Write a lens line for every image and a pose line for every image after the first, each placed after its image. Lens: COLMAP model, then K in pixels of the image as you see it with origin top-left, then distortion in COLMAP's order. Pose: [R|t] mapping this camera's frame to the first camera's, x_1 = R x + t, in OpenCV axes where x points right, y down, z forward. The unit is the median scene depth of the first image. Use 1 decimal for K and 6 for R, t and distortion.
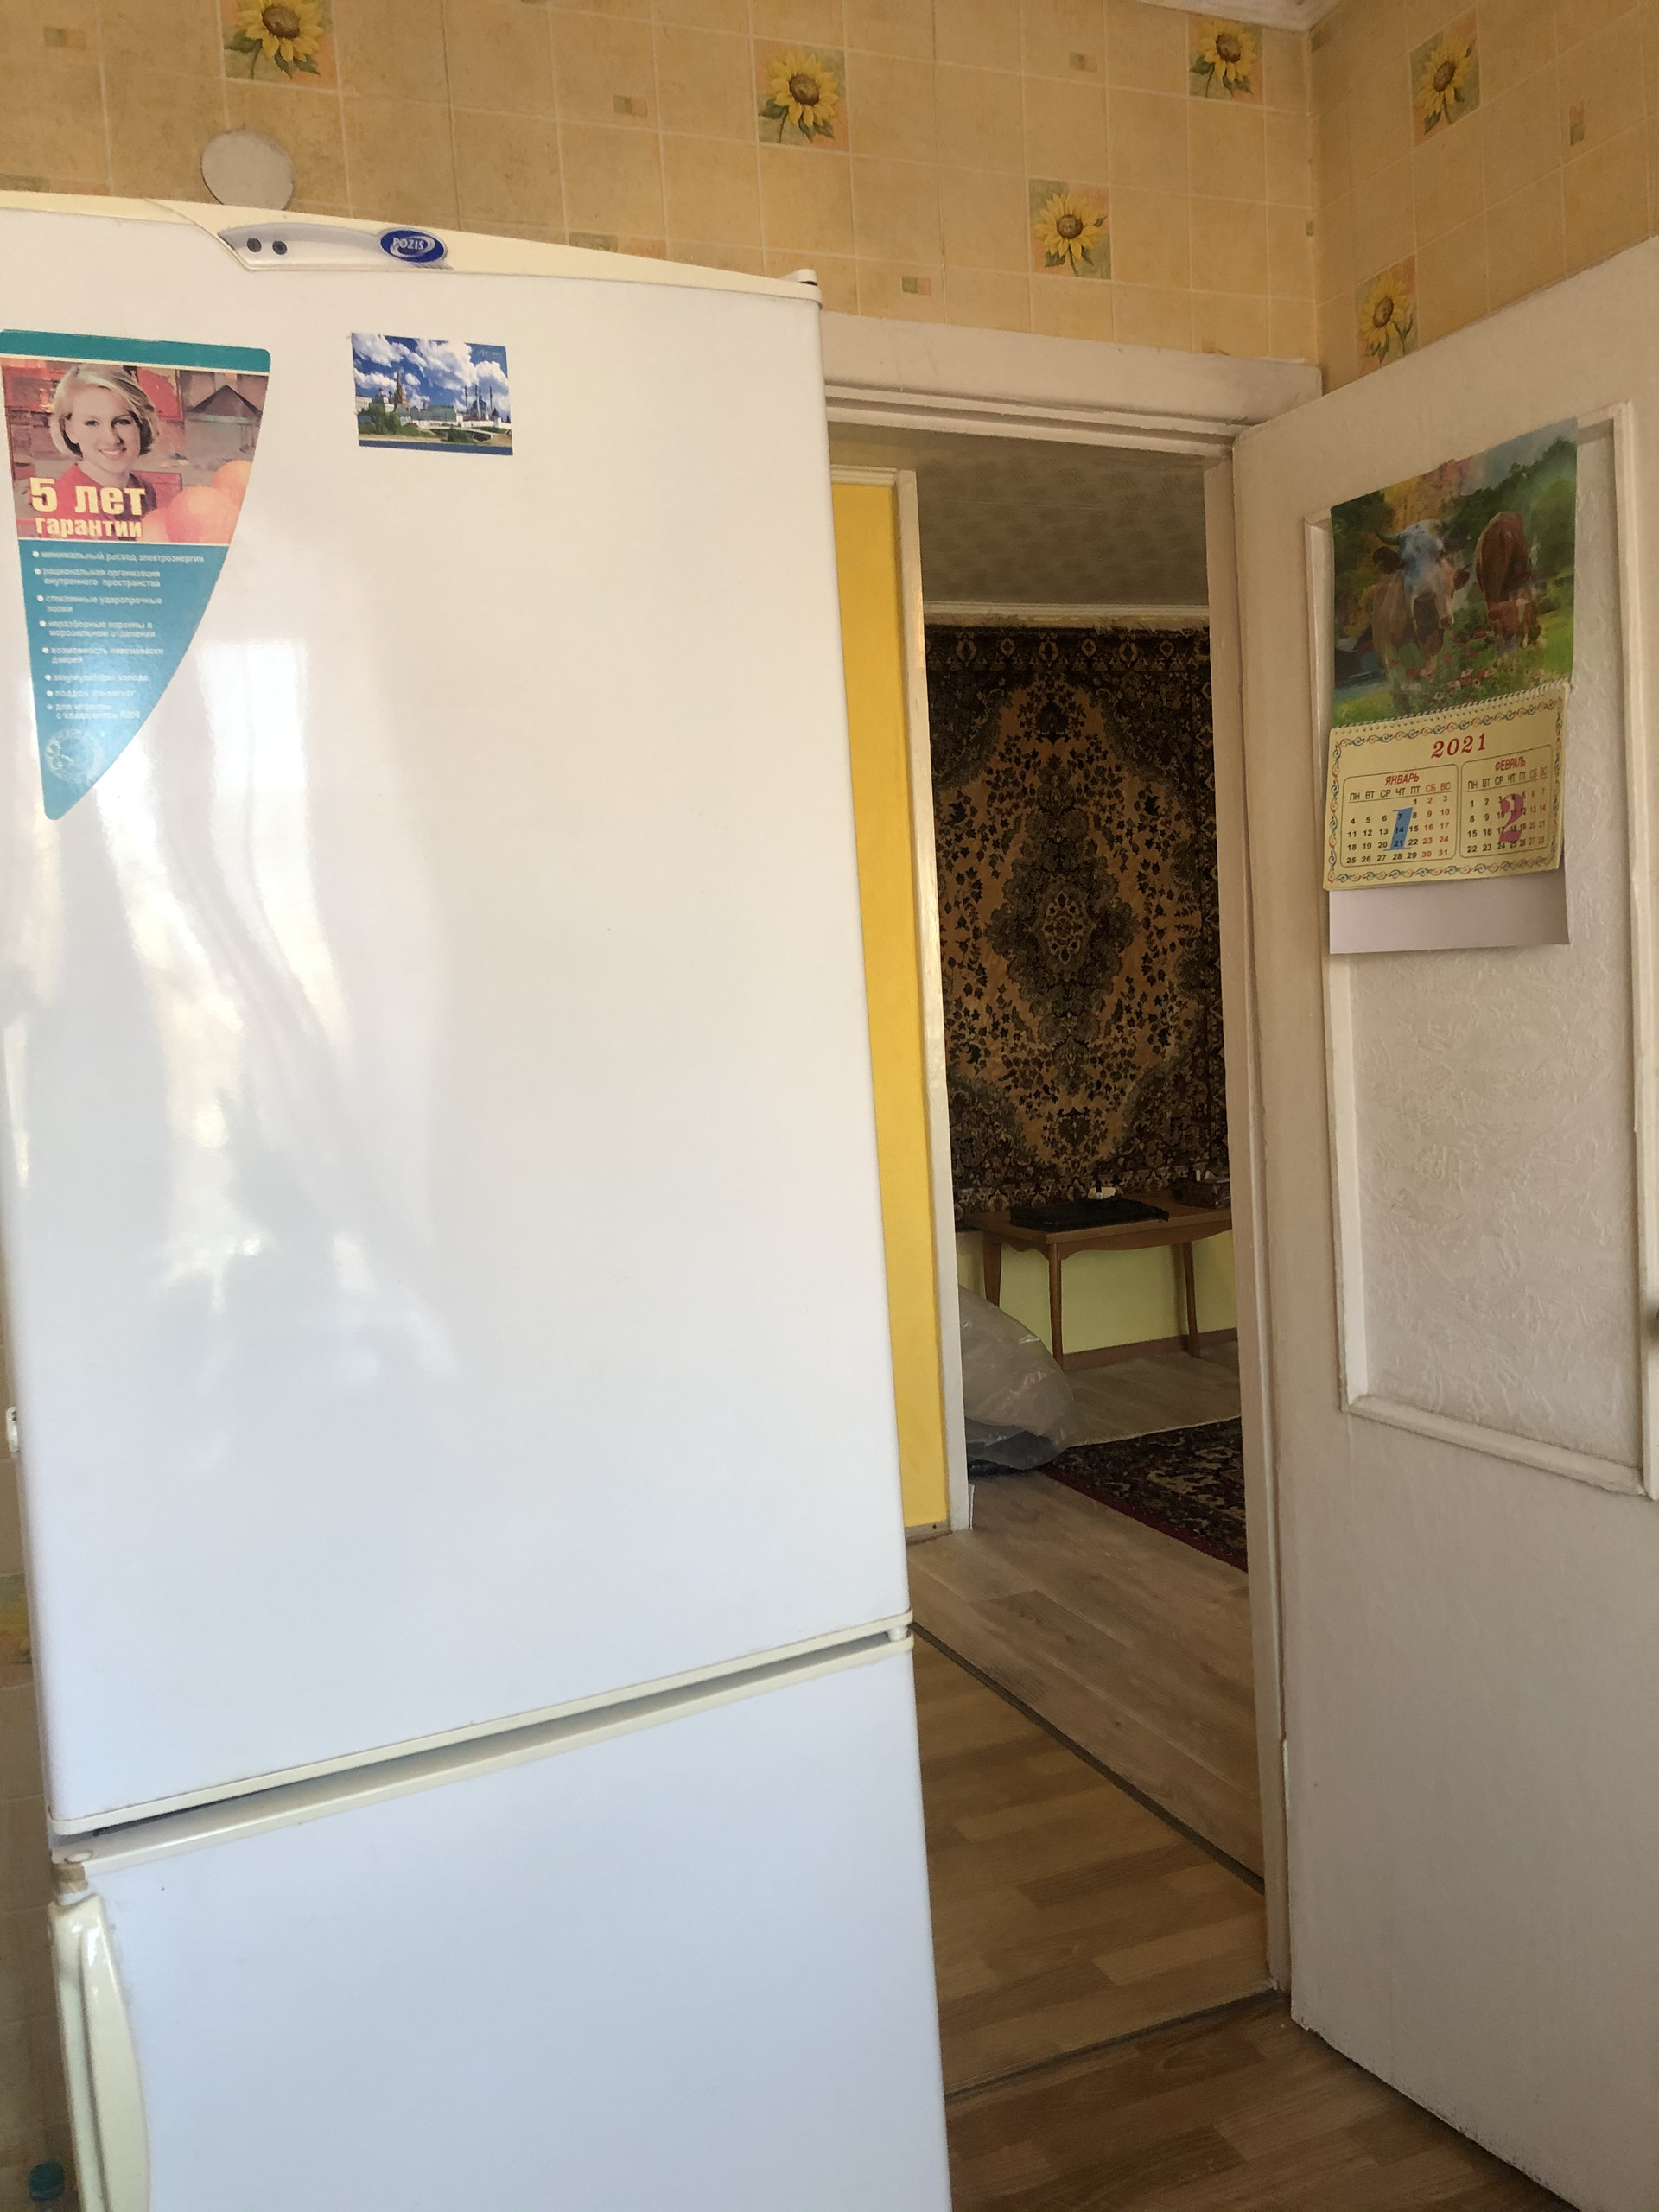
lens RADIAL K [[1839.1, 0, 778.1], [0, 1839.1, 1104.1], [0, 0, 1]] dist [0.046718, -0.020185]
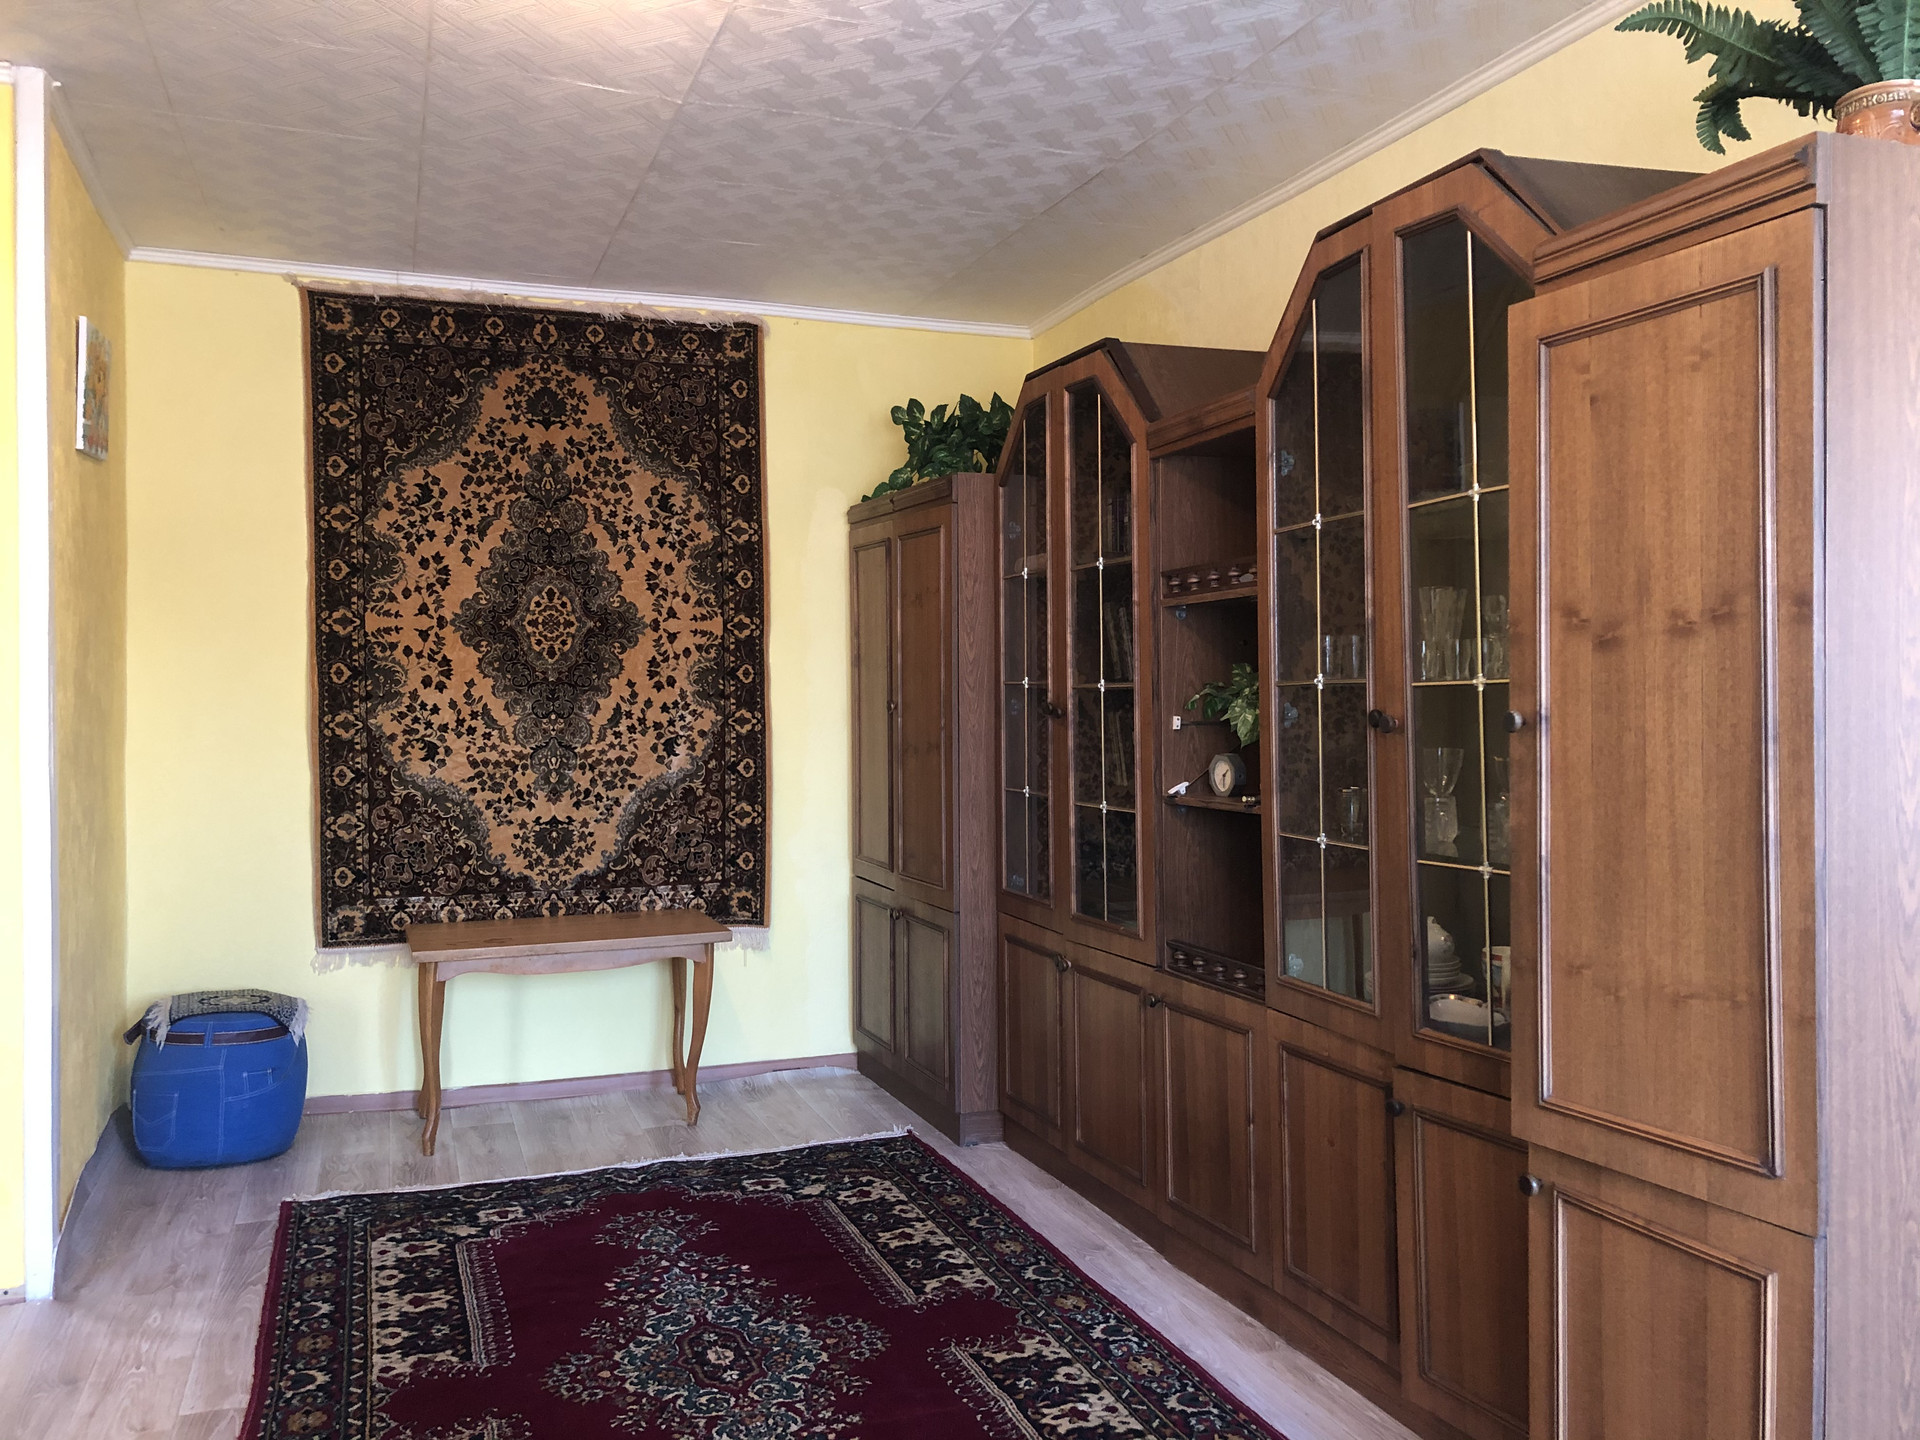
lens RADIAL K [[1596.3, 0, 963.8], [0, 1596.3, 699.2], [0, 0, 1]] dist [0.046718, -0.020185]
pose [[0.997998, 0.054952, -0.031305, 0.393715], [-0.057342, 0.995033, -0.081374, -0.002829], [0.026678, 0.083007, 0.996192, 0.194538]]
